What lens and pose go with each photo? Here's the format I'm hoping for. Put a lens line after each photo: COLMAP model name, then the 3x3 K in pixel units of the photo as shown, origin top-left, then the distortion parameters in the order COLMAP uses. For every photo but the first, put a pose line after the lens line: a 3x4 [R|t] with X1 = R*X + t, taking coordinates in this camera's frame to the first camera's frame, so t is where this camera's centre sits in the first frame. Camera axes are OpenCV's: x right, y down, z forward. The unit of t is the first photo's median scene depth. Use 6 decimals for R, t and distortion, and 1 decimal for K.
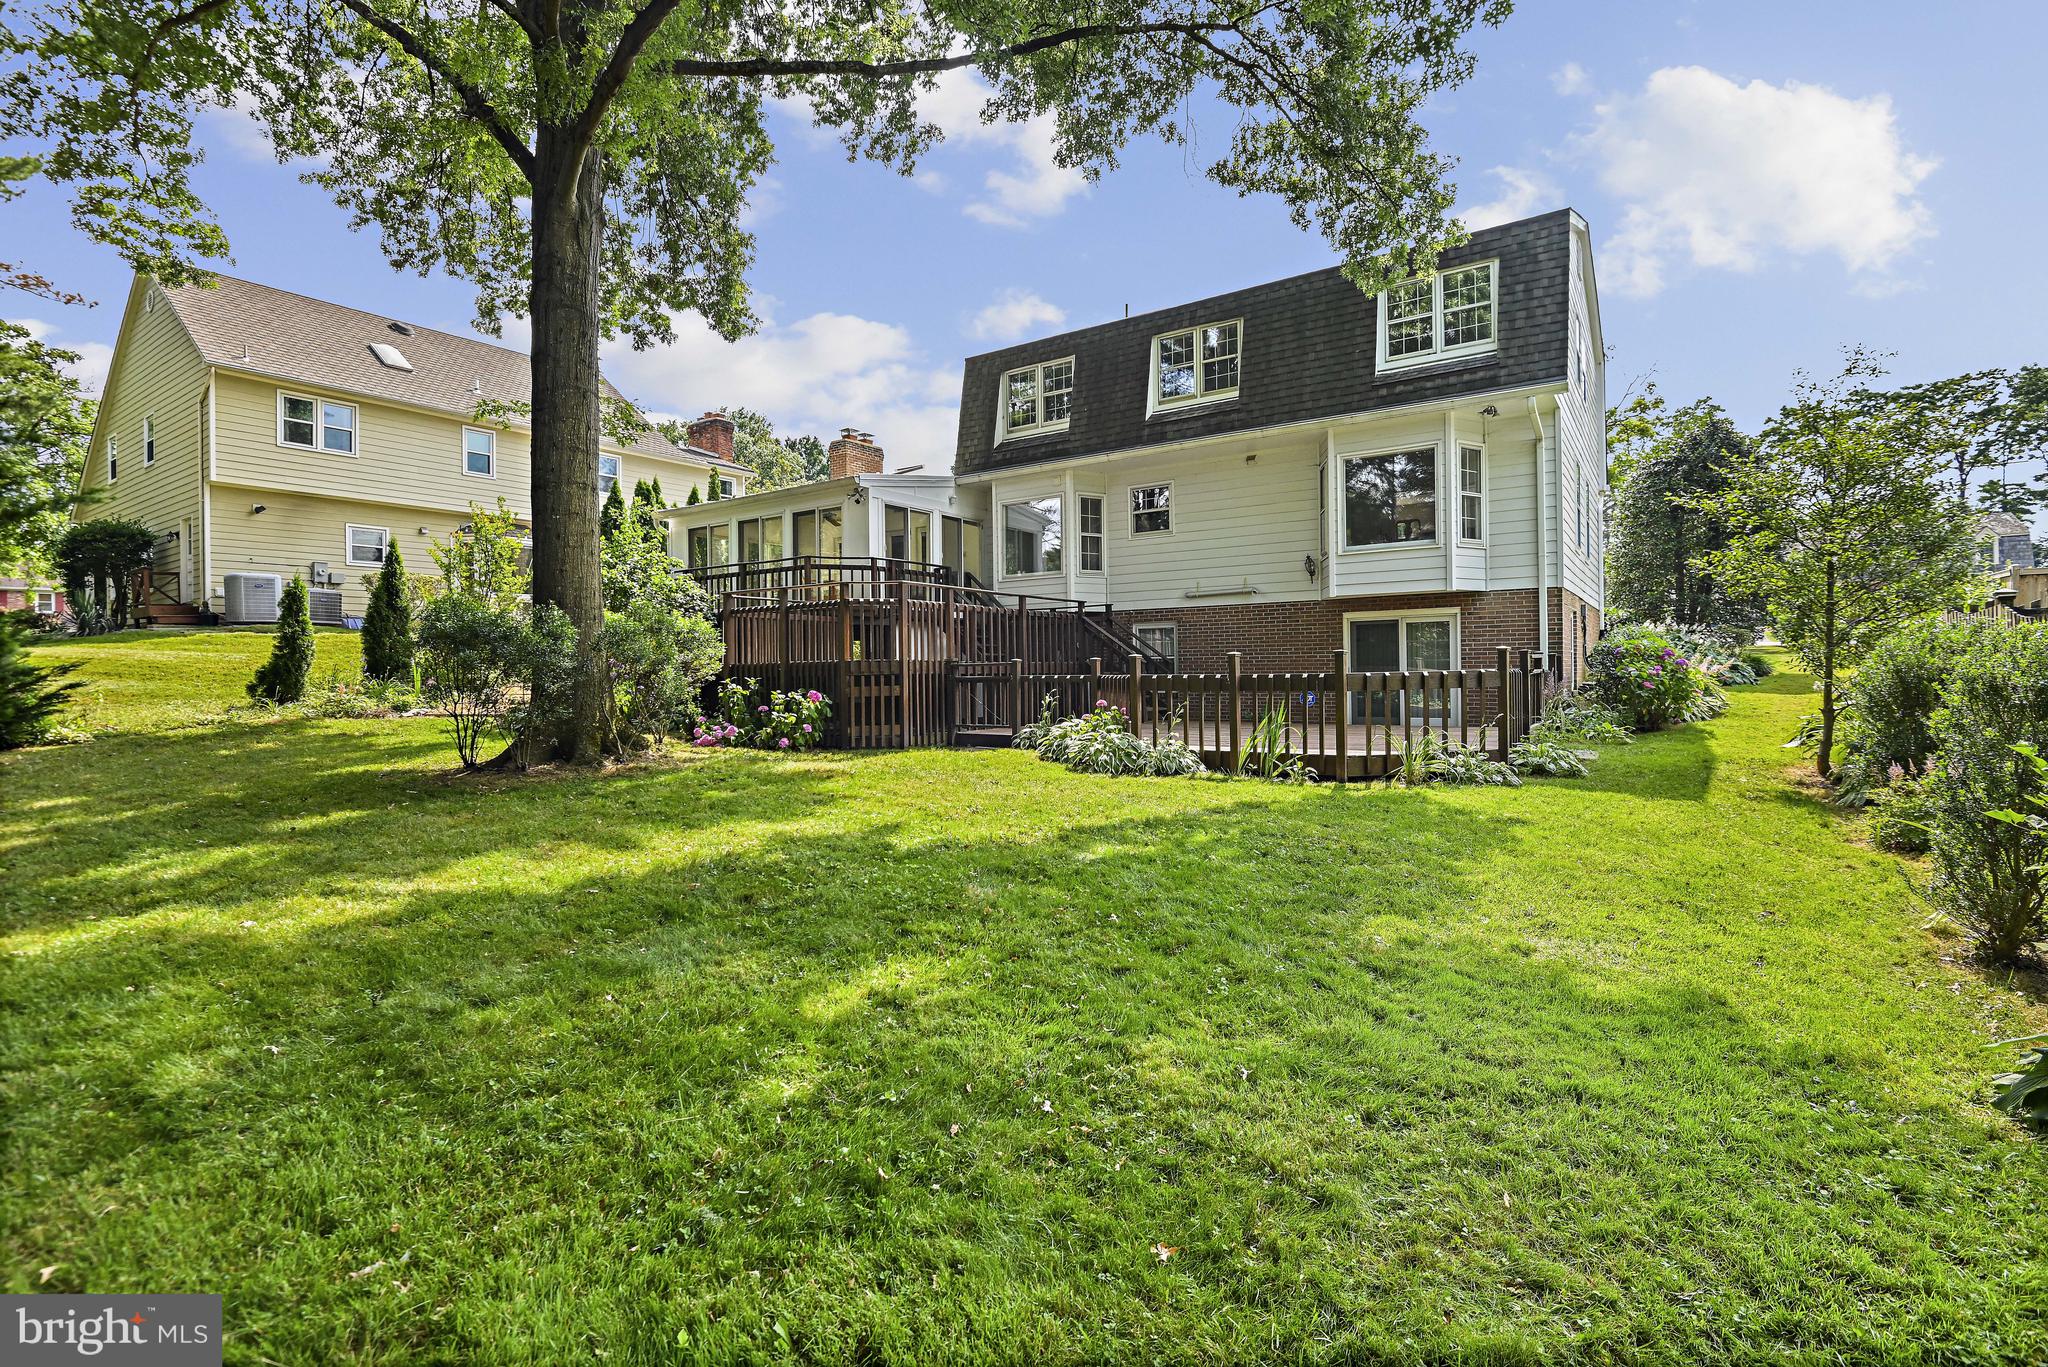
lens RADIAL K [[981.8, 0, 1015.9], [0, 981.8, 678.6], [0, 0, 1]] dist [-0.015966, -0.001973]
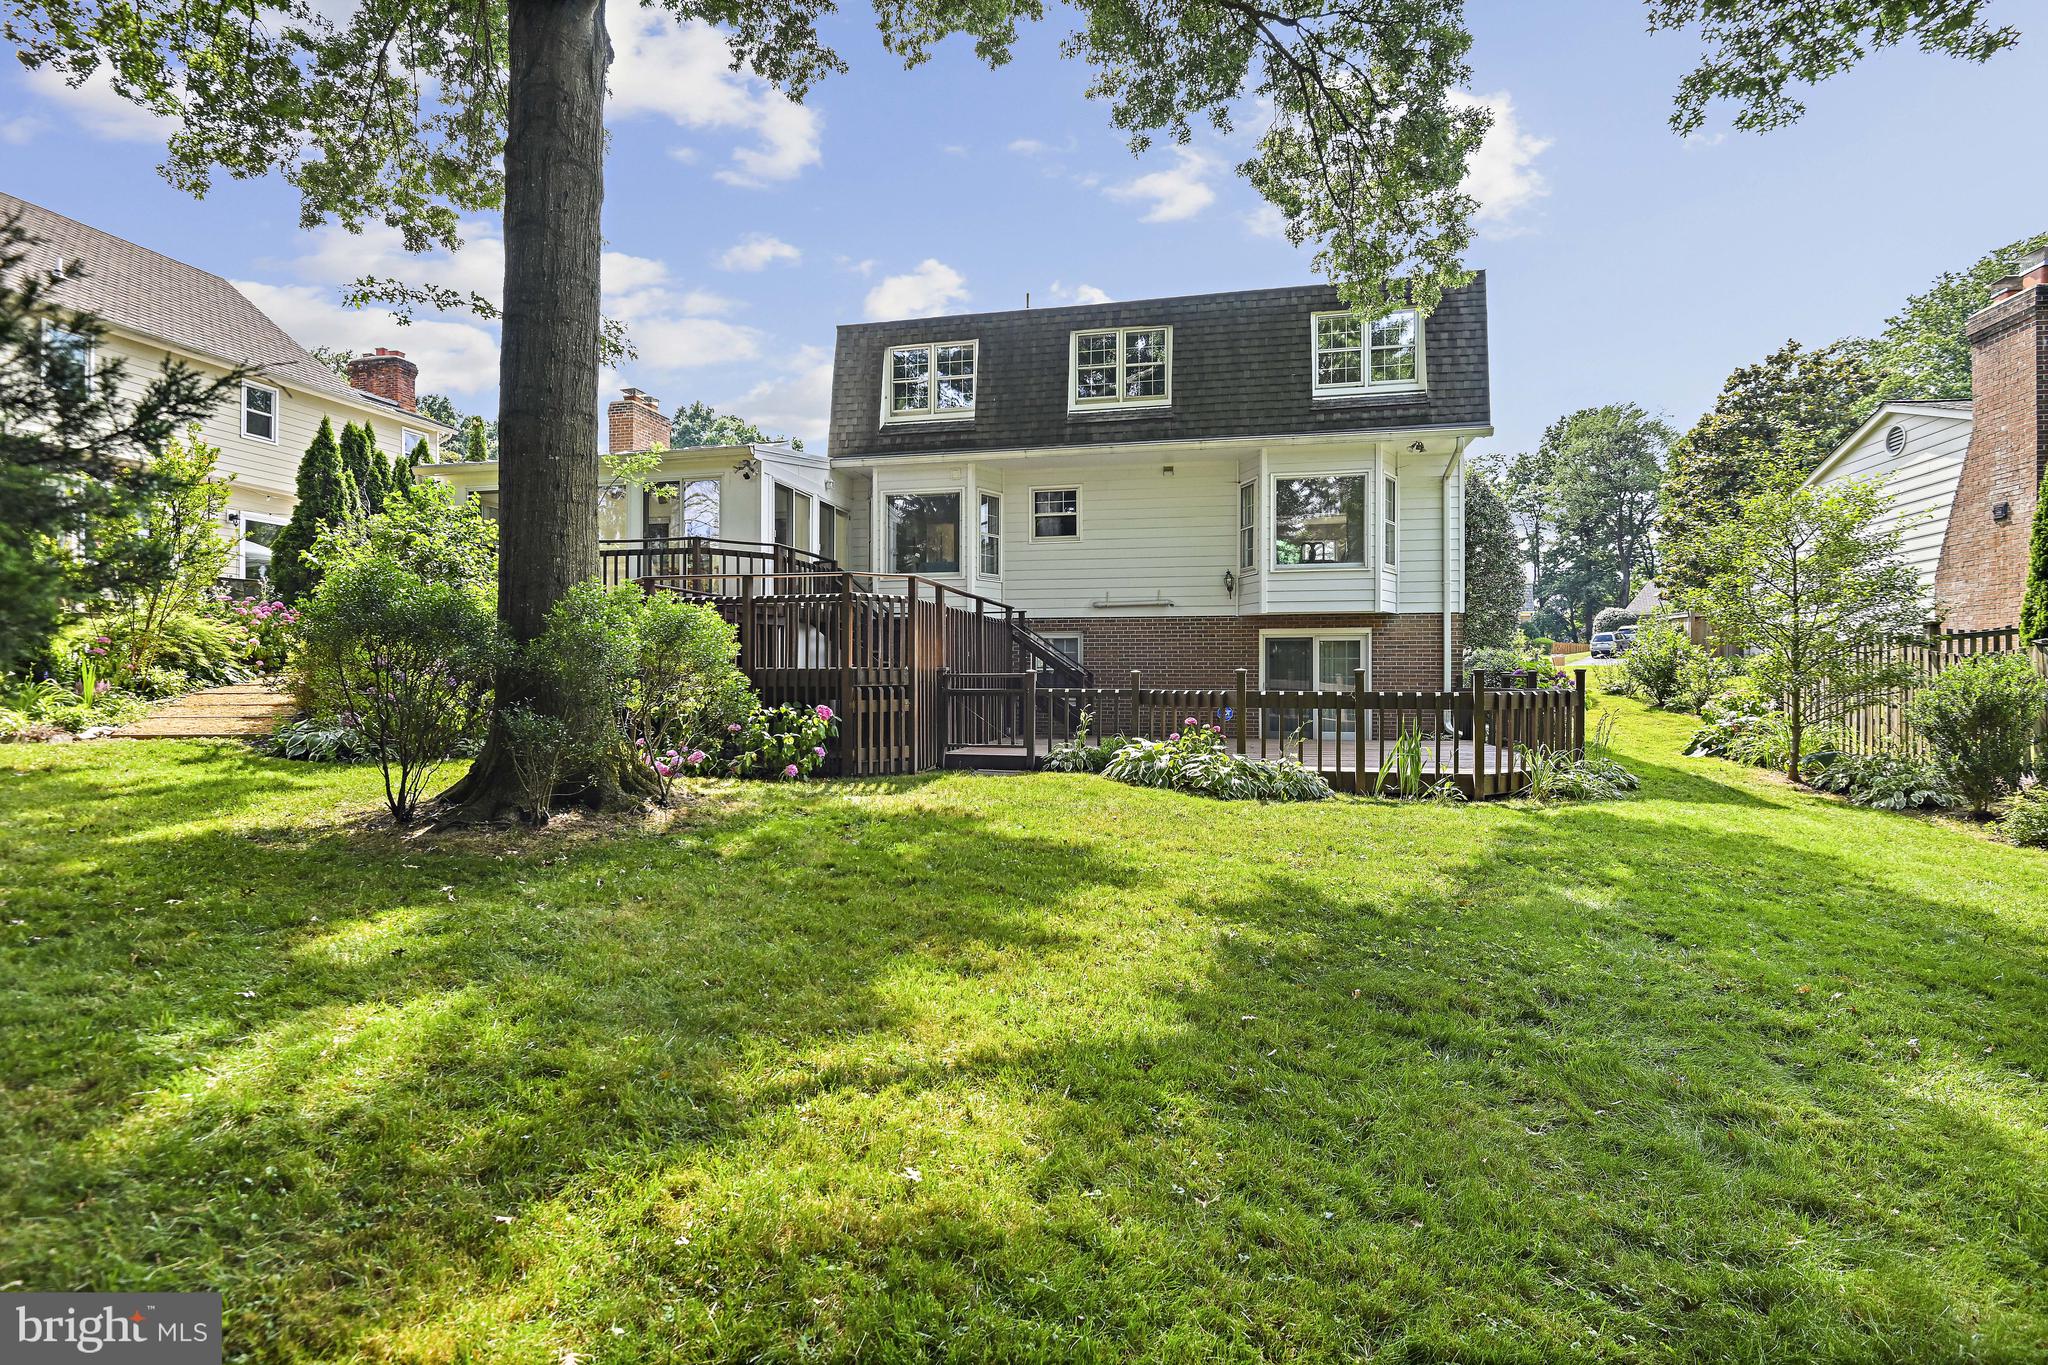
lens RADIAL K [[981.8, 0, 1026.9], [0, 981.8, 685.8], [0, 0, 1]] dist [-0.015966, -0.001973]
pose [[0.924133, 0.011403, 0.381902, -0.280841], [-0.011145, 0.999934, -0.002886, -0.002368], [-0.381909, -0.001589, 0.924198, 0.148517]]
